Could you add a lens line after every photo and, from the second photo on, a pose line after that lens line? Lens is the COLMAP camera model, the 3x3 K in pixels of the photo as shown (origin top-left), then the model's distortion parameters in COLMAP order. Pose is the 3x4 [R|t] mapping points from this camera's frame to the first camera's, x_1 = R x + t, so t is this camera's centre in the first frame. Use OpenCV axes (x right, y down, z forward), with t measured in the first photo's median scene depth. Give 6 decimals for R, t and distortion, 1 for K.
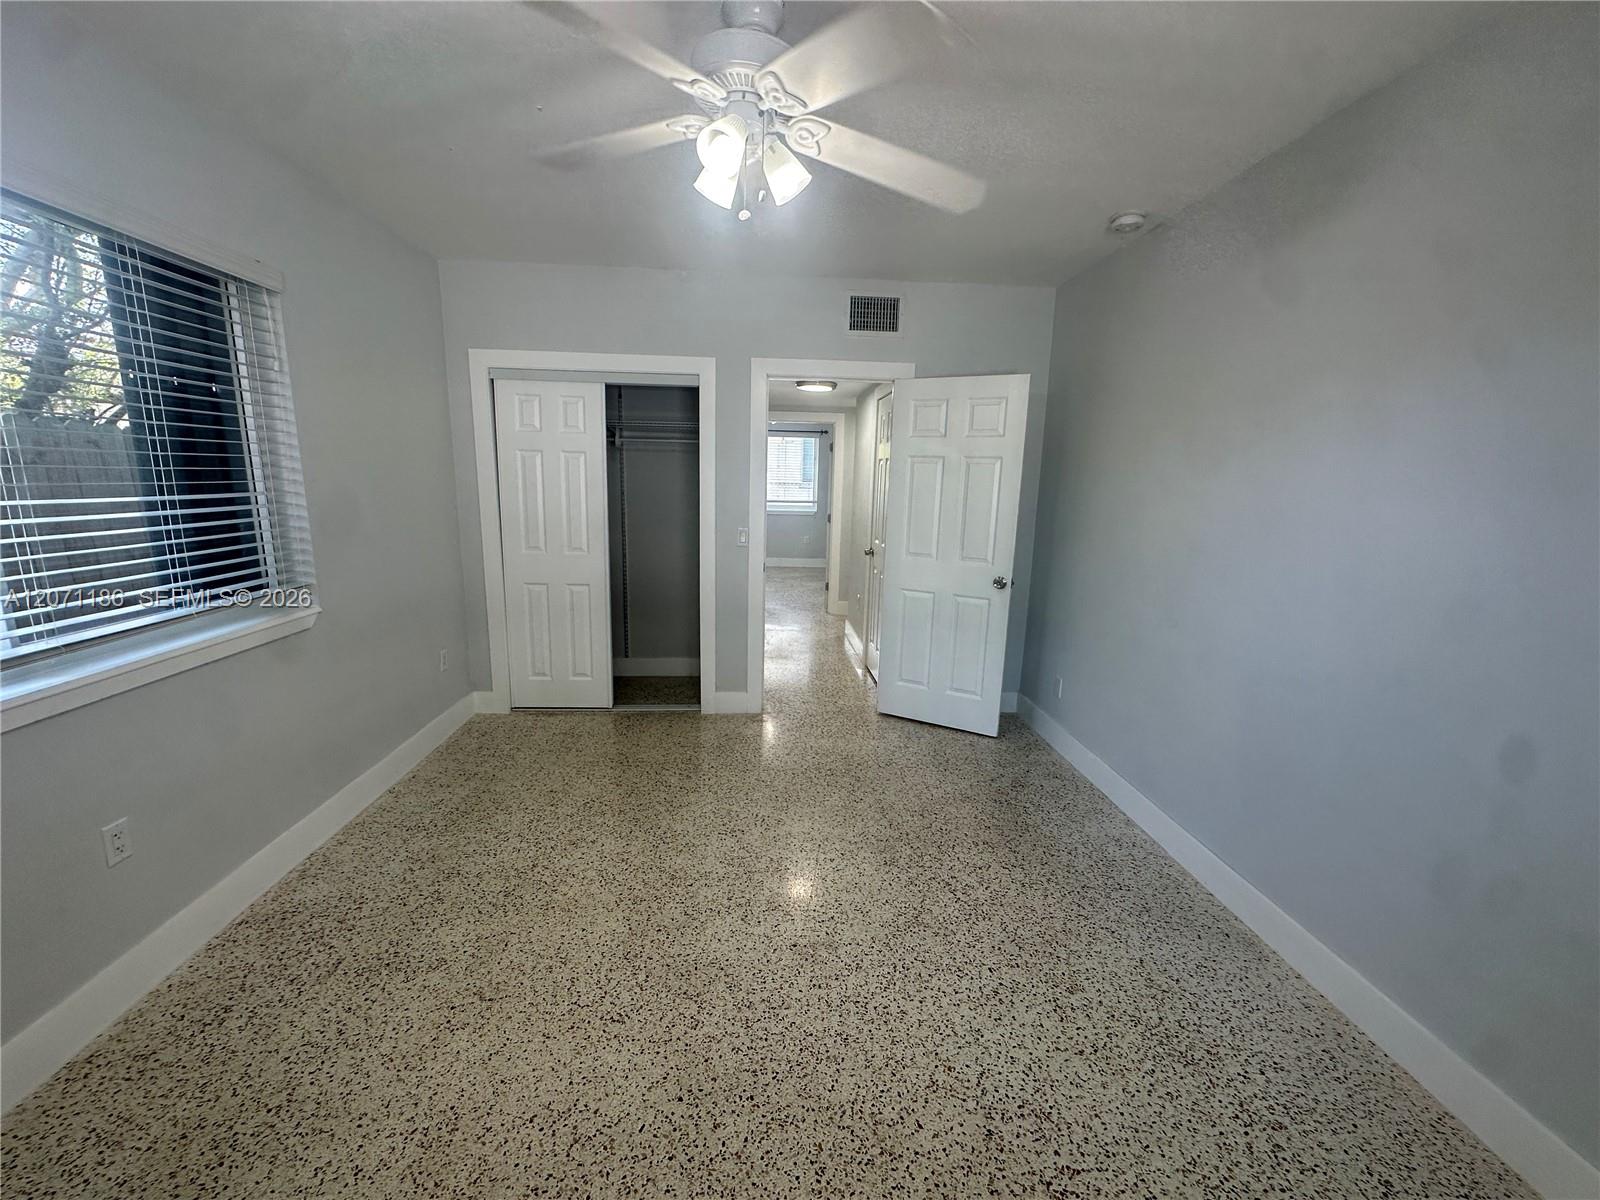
lens RADIAL K [[639.6, 0, 797.2], [0, 639.6, 599.8], [0, 0, 1]] dist [-0.002318, 0.000457]
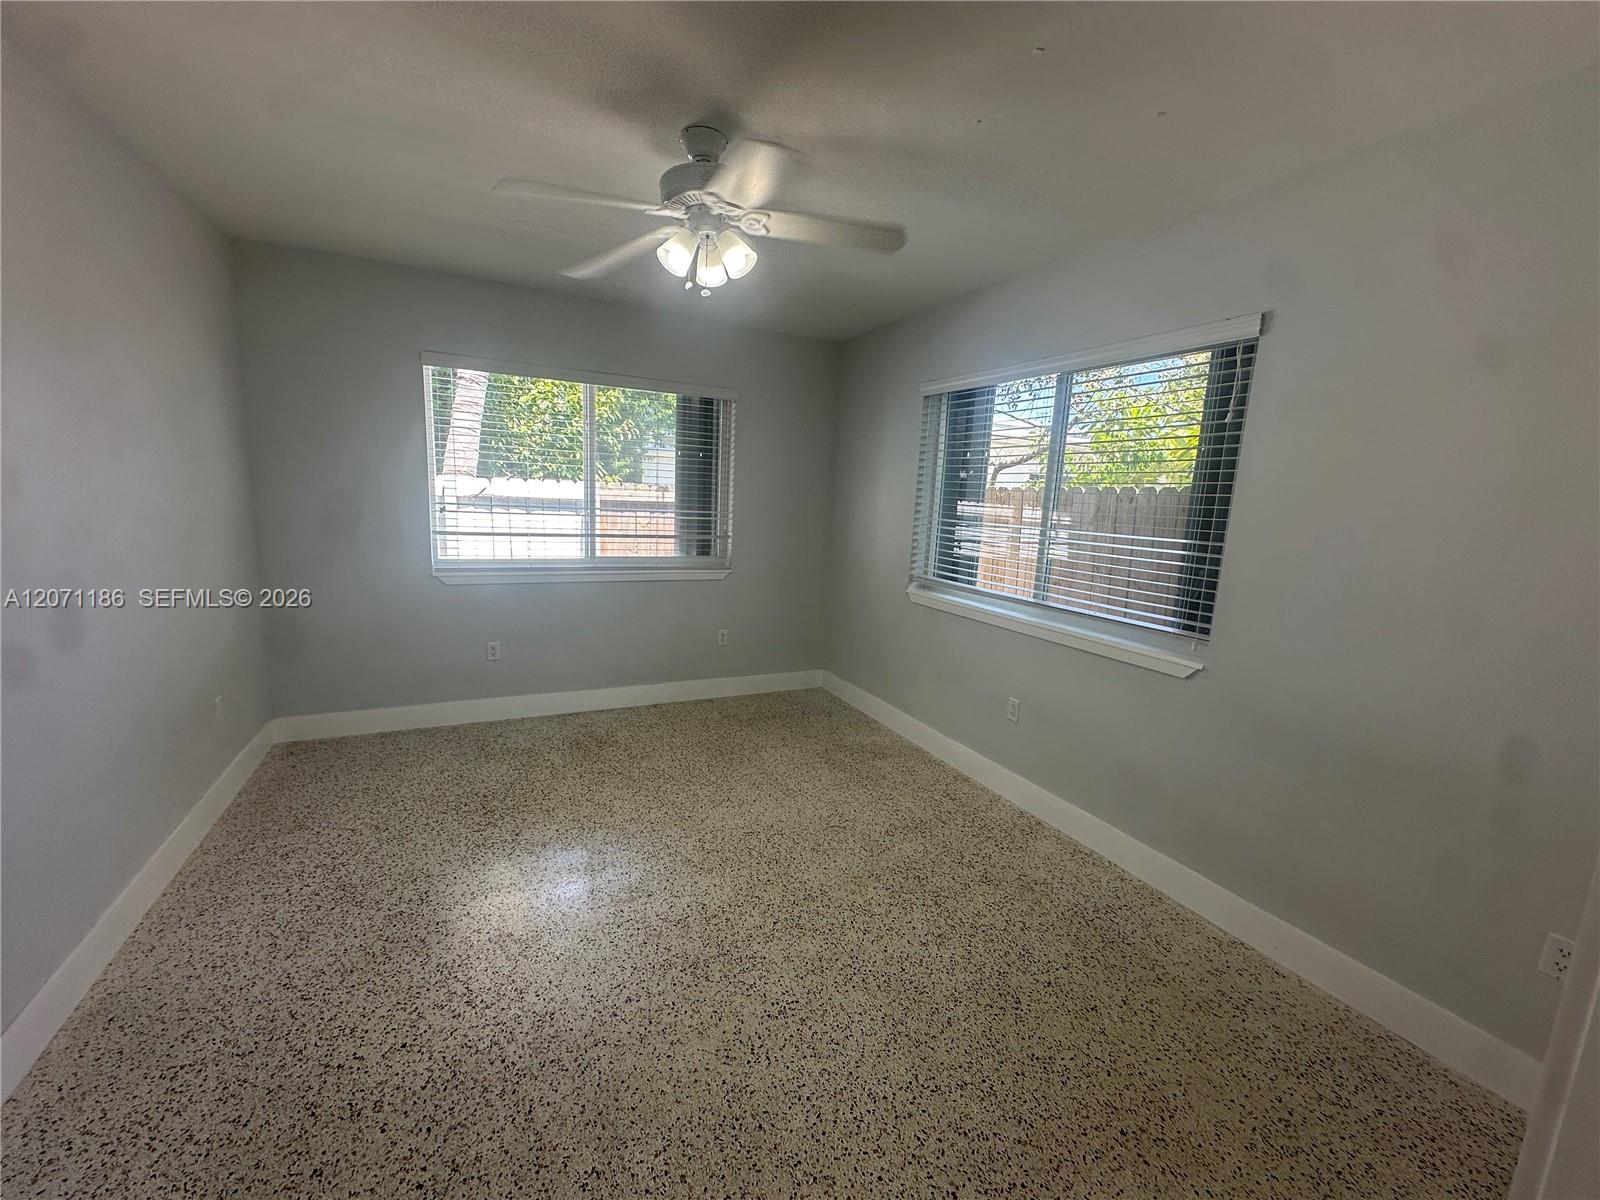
lens RADIAL K [[639.6, 0, 792.8], [0, 639.6, 599.2], [0, 0, 1]] dist [-0.002318, 0.000457]
pose [[-0.920926, -0.001728, -0.389734, 0.192600], [-0.139854, 0.934855, 0.326324, -0.339476], [0.363781, 0.355026, -0.861174, 1.761524]]
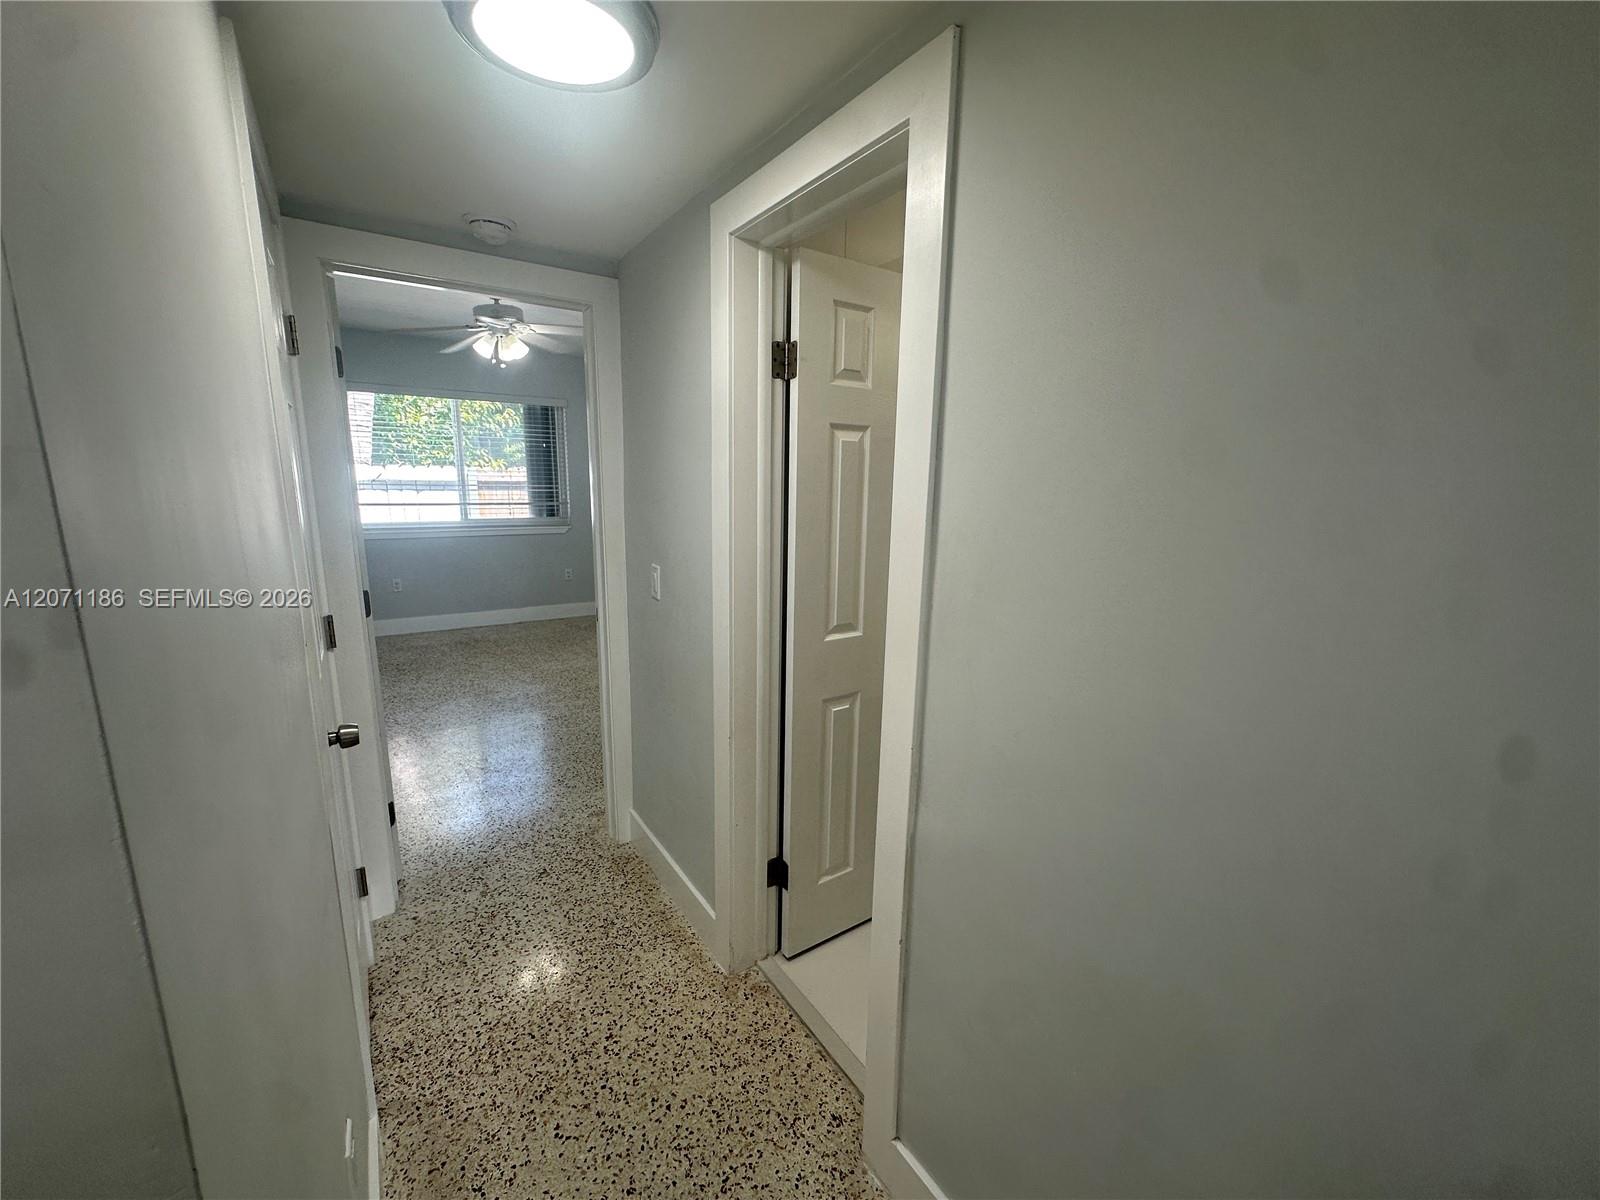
lens RADIAL K [[639.6, 0, 805.9], [0, 639.6, 596.1], [0, 0, 1]] dist [-0.002318, 0.000457]
pose [[-0.858390, 0.059748, -0.509507, 0.164692], [-0.135077, 0.931821, 0.336843, -0.562158], [0.494895, 0.357965, -0.791795, 2.851781]]
